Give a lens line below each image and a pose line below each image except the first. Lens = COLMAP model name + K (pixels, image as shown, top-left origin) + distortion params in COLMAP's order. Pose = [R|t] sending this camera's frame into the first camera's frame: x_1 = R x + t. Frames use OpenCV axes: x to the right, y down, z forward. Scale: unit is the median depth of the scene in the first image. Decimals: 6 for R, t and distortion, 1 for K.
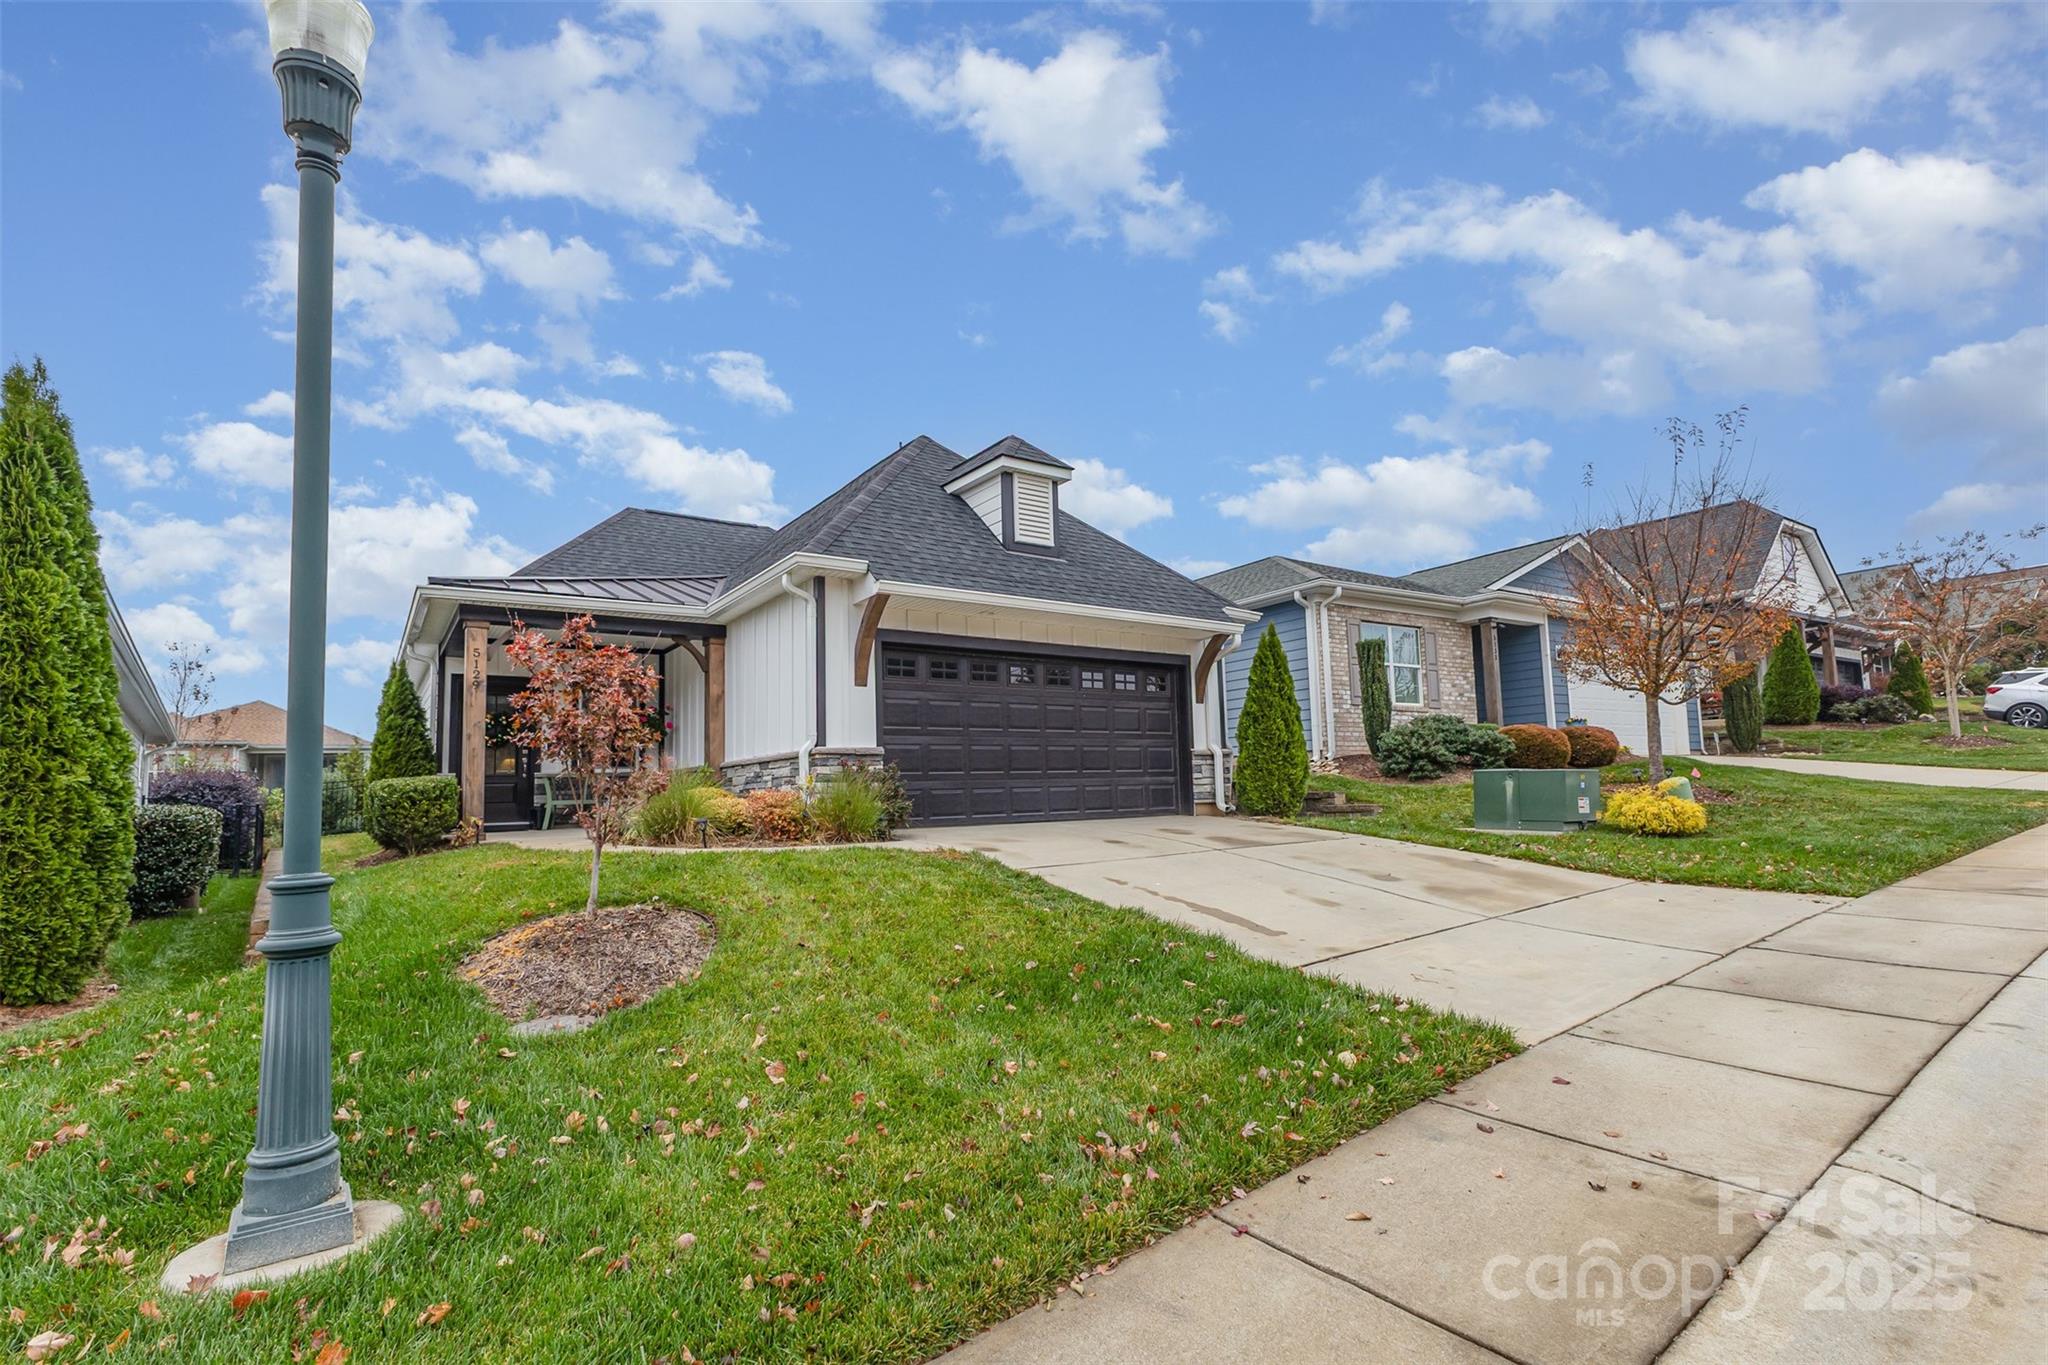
lens RADIAL K [[898.9, 0, 1030.4], [0, 898.9, 667.1], [0, 0, 1]] dist [0.006082, 0.001301]
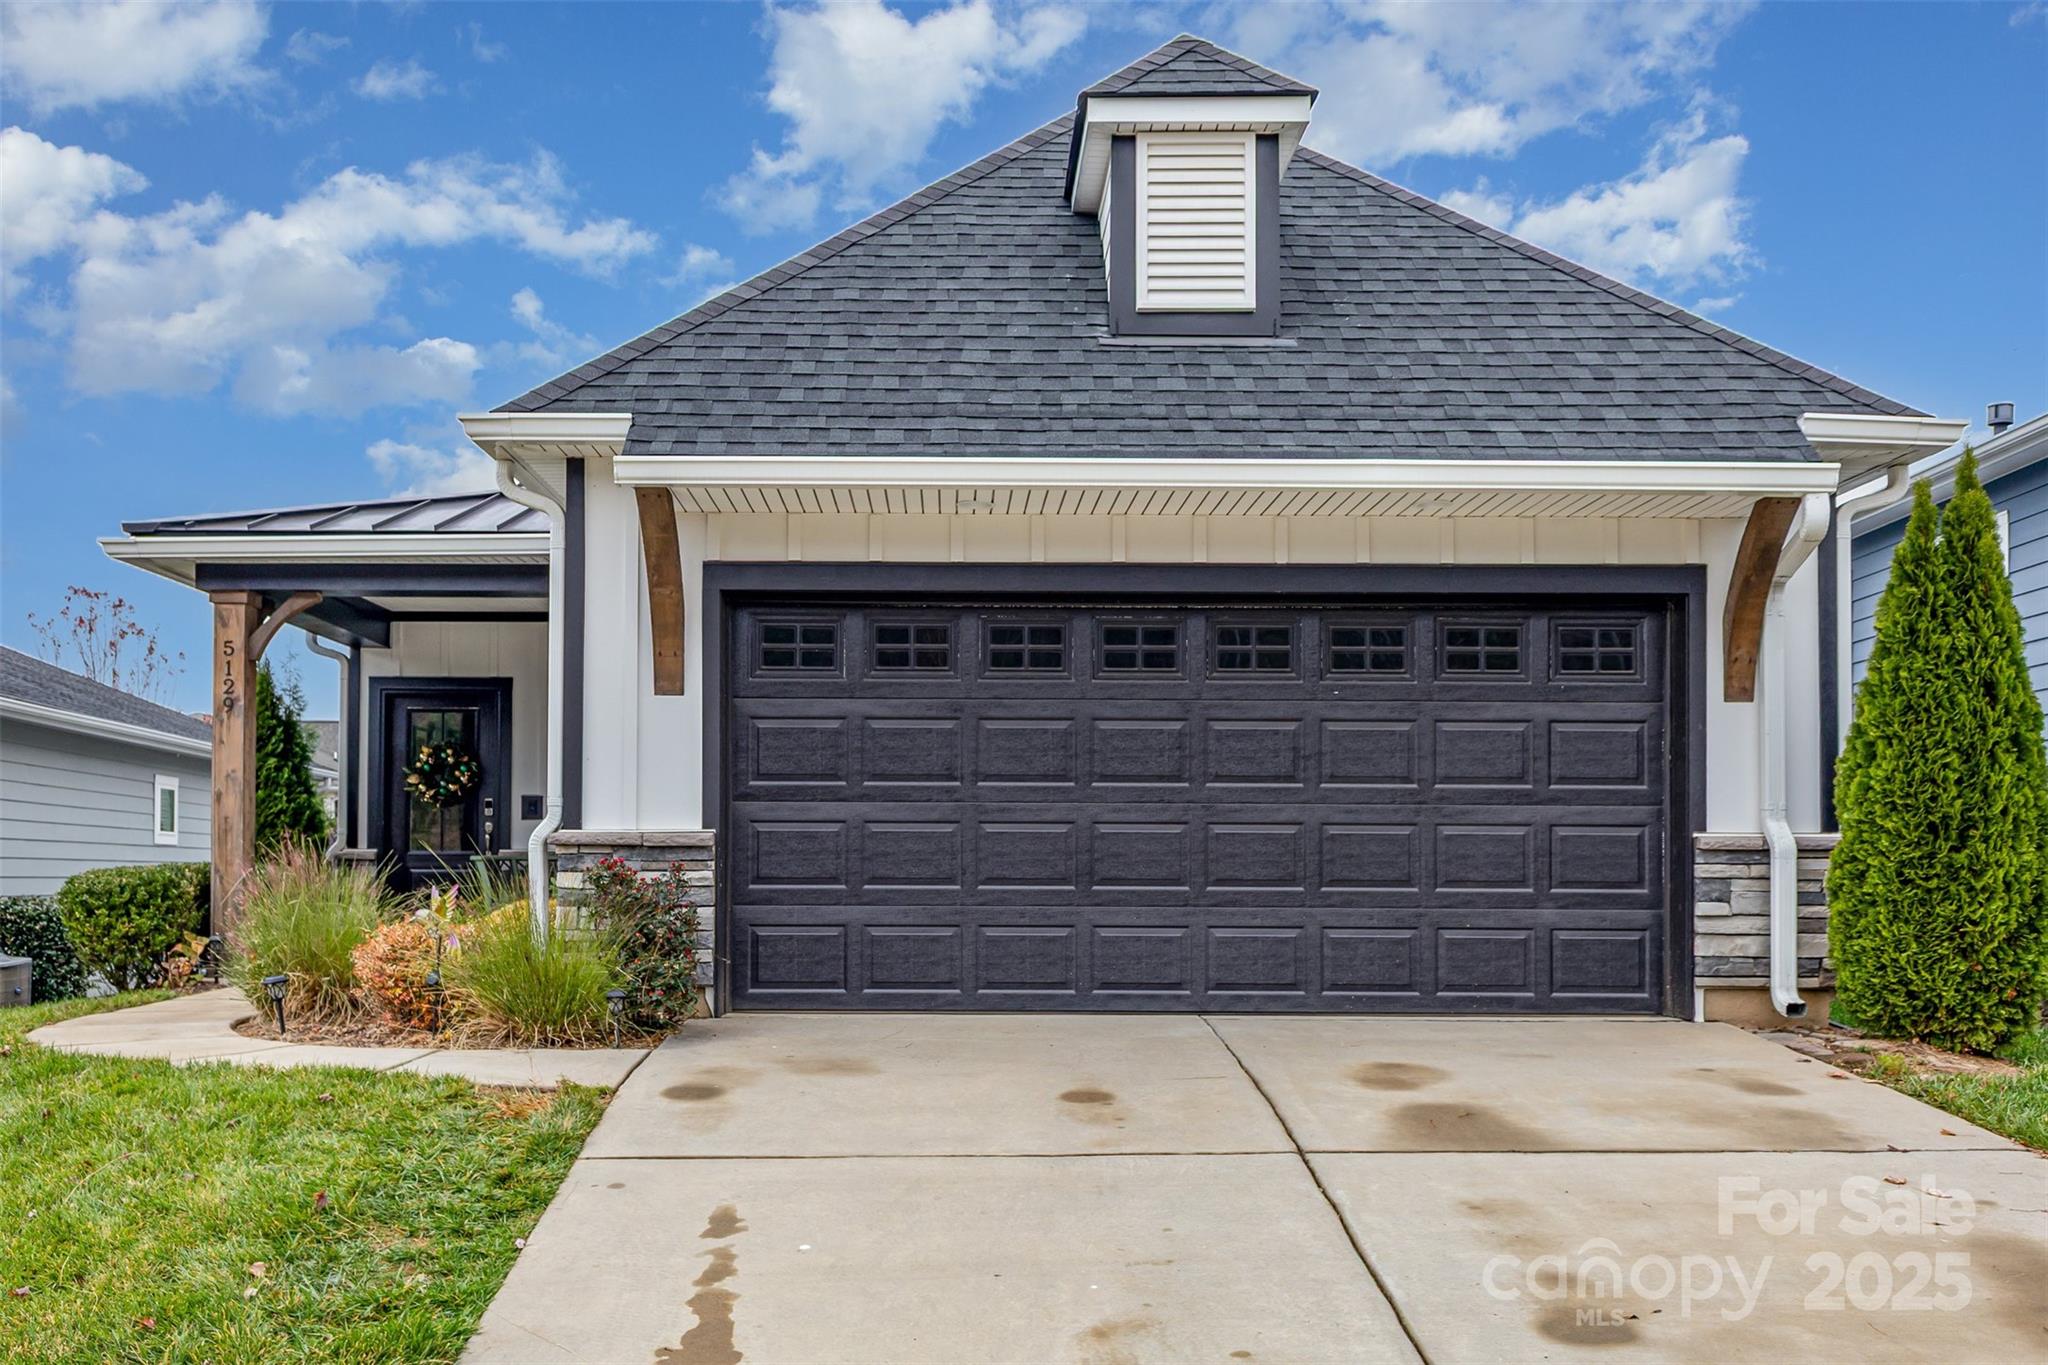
lens RADIAL K [[1842.5, 0, 1024.2], [0, 1842.5, 759.1], [0, 0, 1]] dist [0.014384, 0.003384]
pose [[0.827993, -0.002895, -0.560731, 0.358377], [0.051198, 0.996200, 0.070458, -0.001829], [0.558396, -0.087047, 0.824995, 0.254563]]
